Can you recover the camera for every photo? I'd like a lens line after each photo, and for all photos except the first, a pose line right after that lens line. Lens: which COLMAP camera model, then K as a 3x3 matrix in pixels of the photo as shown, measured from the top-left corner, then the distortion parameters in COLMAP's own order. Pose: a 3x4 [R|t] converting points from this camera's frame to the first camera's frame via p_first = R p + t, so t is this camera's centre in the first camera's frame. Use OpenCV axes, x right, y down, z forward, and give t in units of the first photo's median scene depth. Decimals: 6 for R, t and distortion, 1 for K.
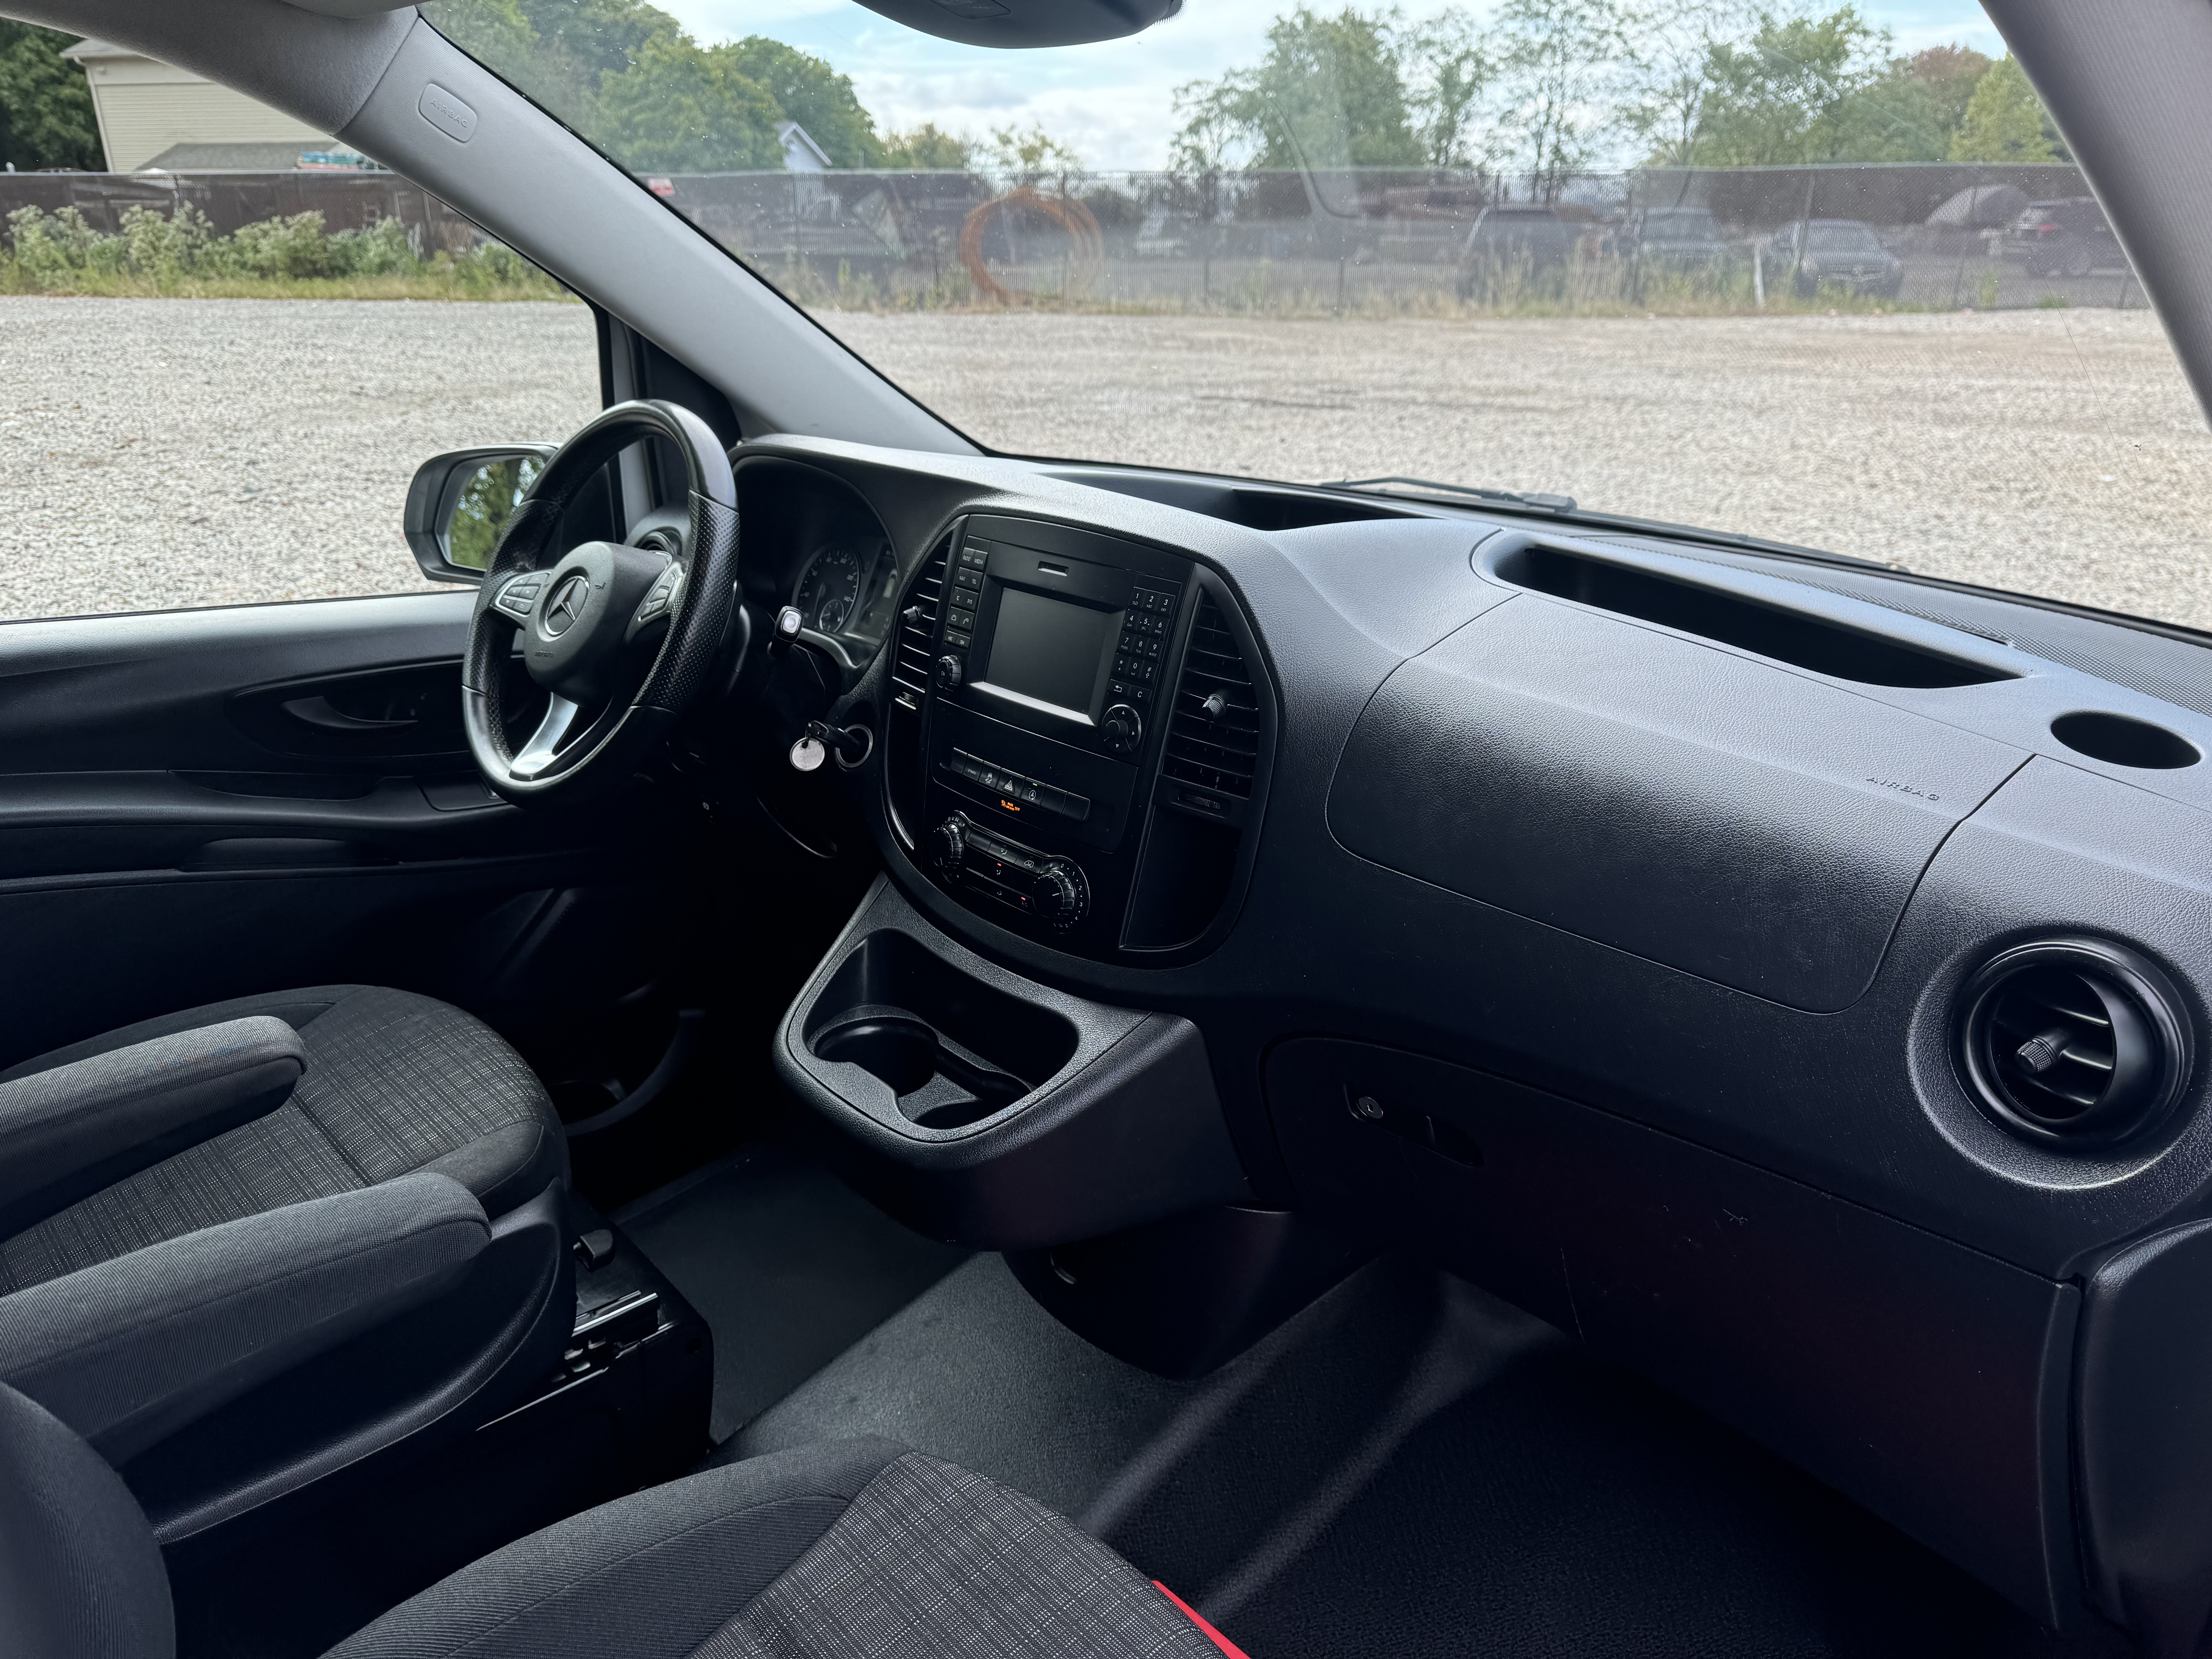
lens RADIAL K [[1552.4, 0, 1097.5], [0, 1552.4, 832.3], [0, 0, 1]] dist [0.029462, -0.034320]
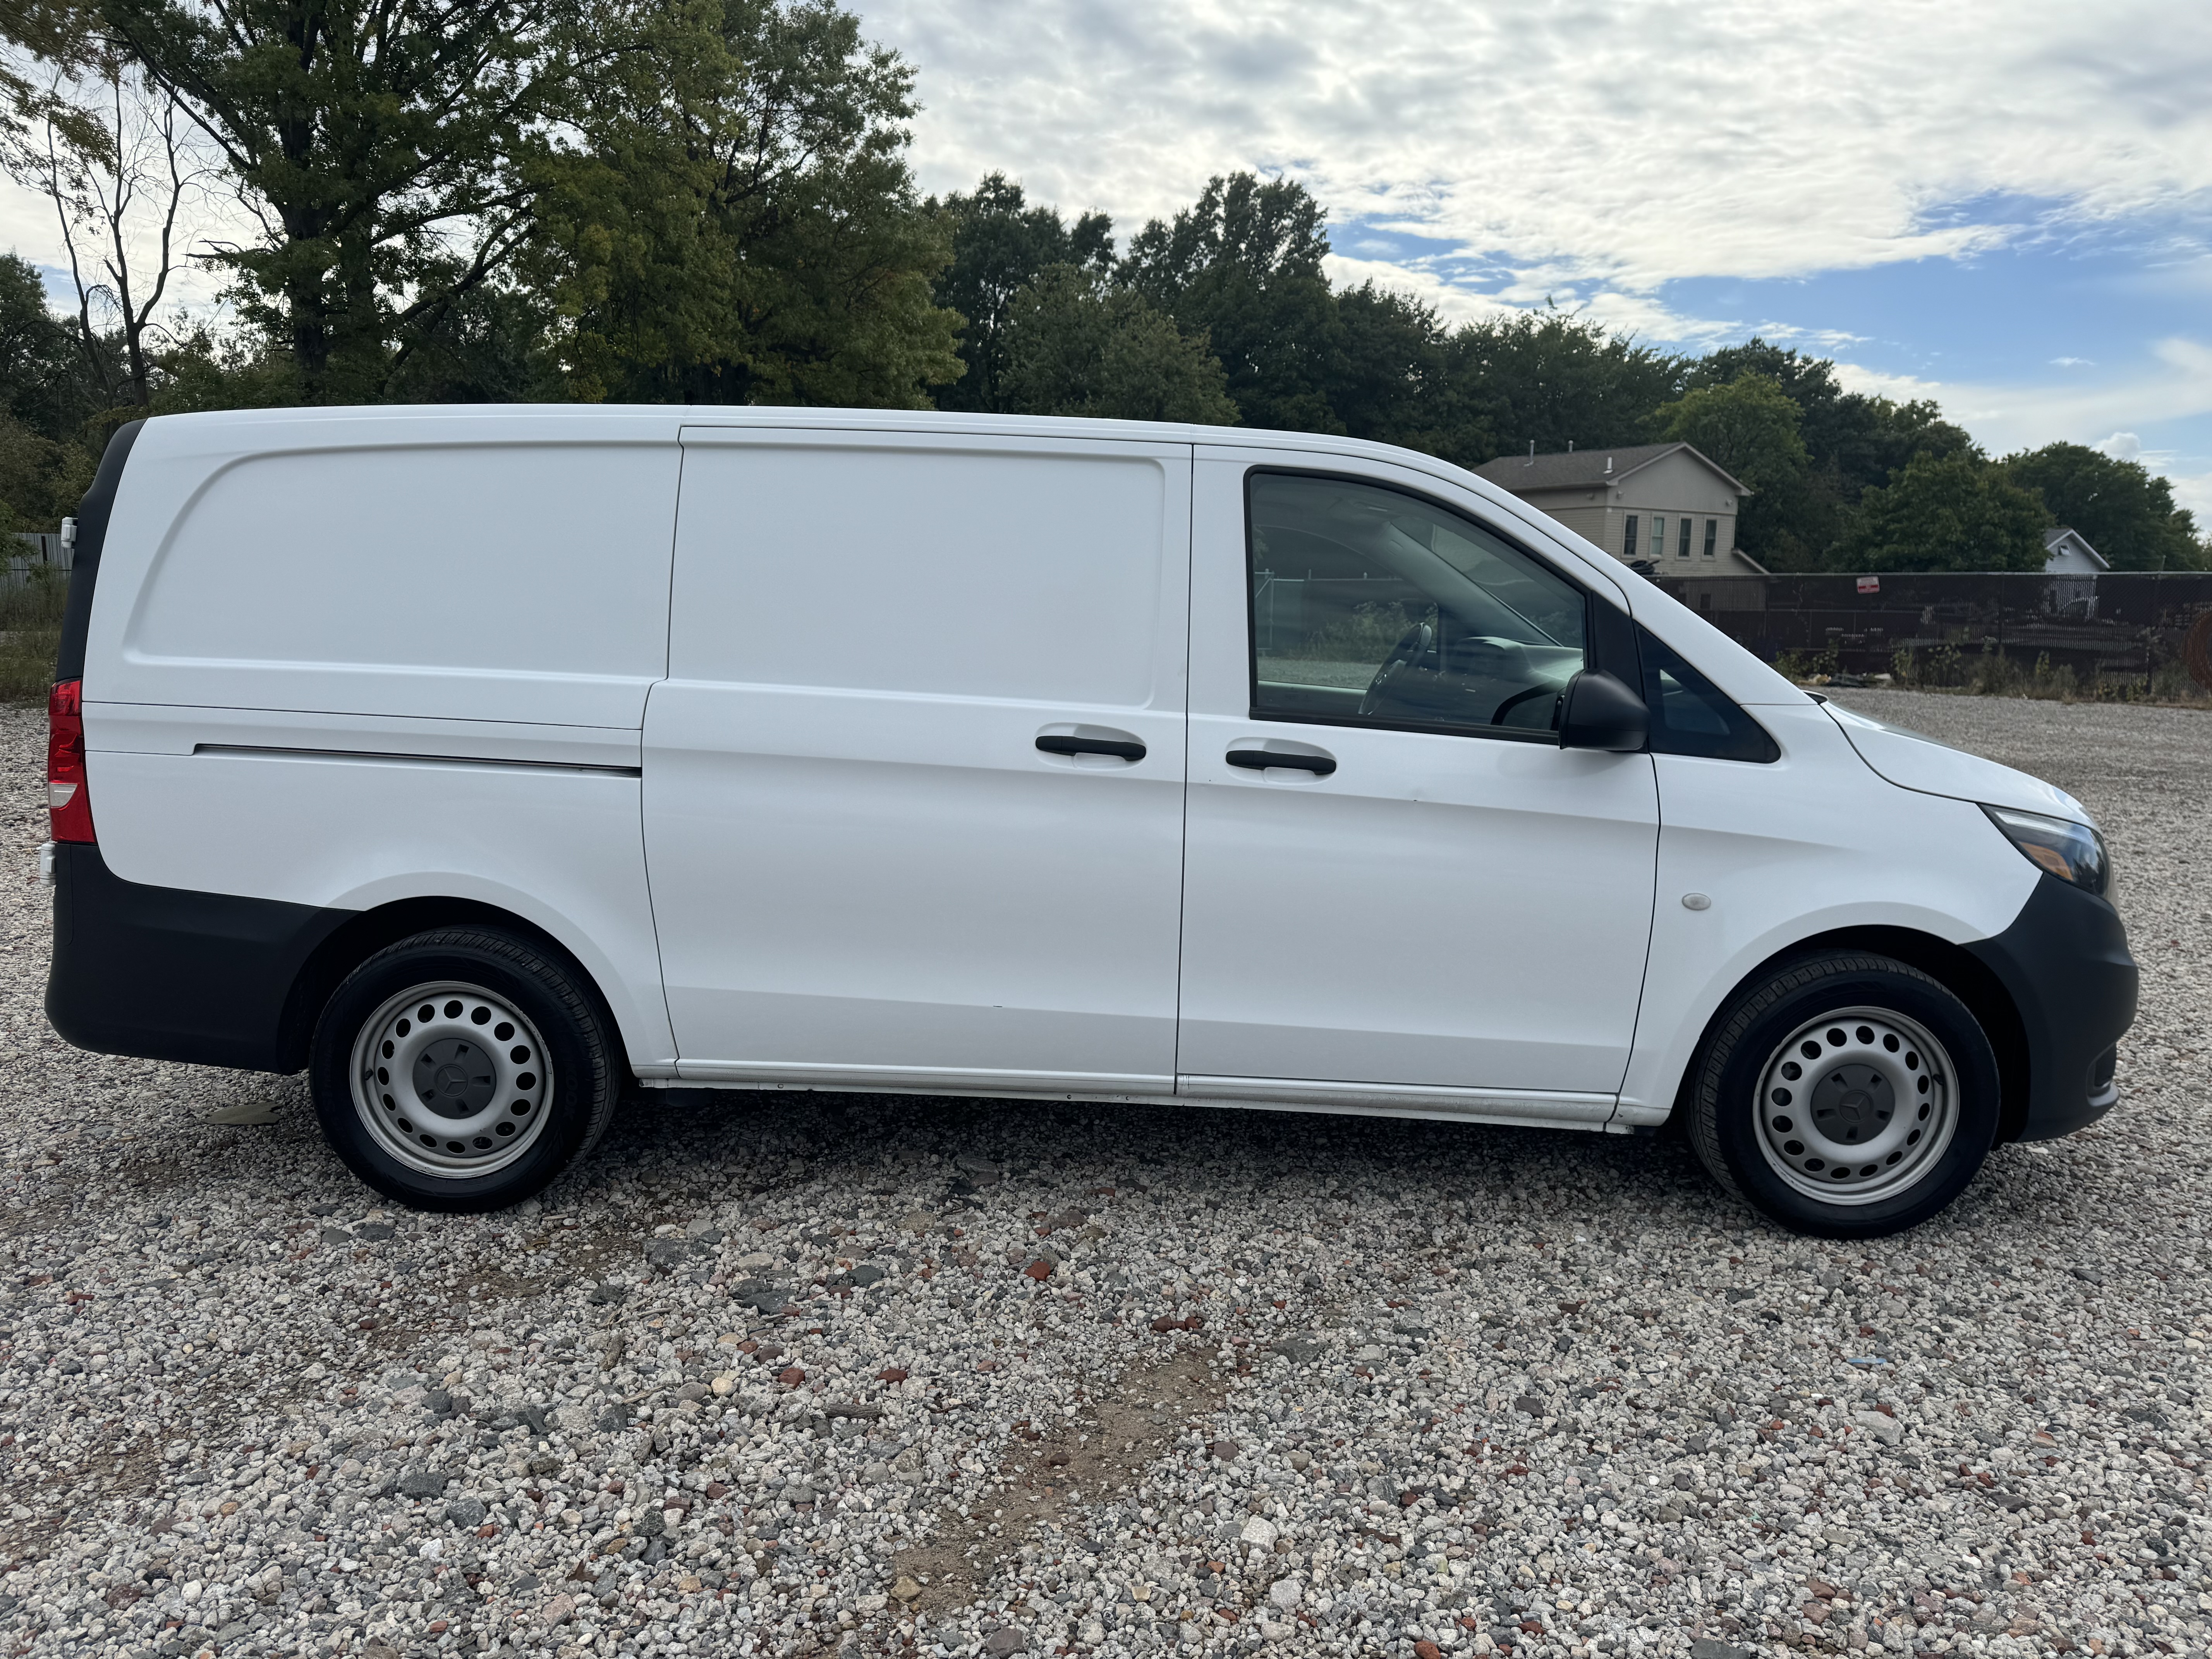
lens RADIAL K [[1552.4, 0, 1112.5], [0, 1552.4, 824.5], [0, 0, 1]] dist [0.029462, -0.034320]
pose [[0.736409, 0.116518, -0.666427, 0.090474], [-0.271309, 0.953240, -0.133135, 0.047167], [0.619753, 0.278850, 0.733587, -0.108019]]
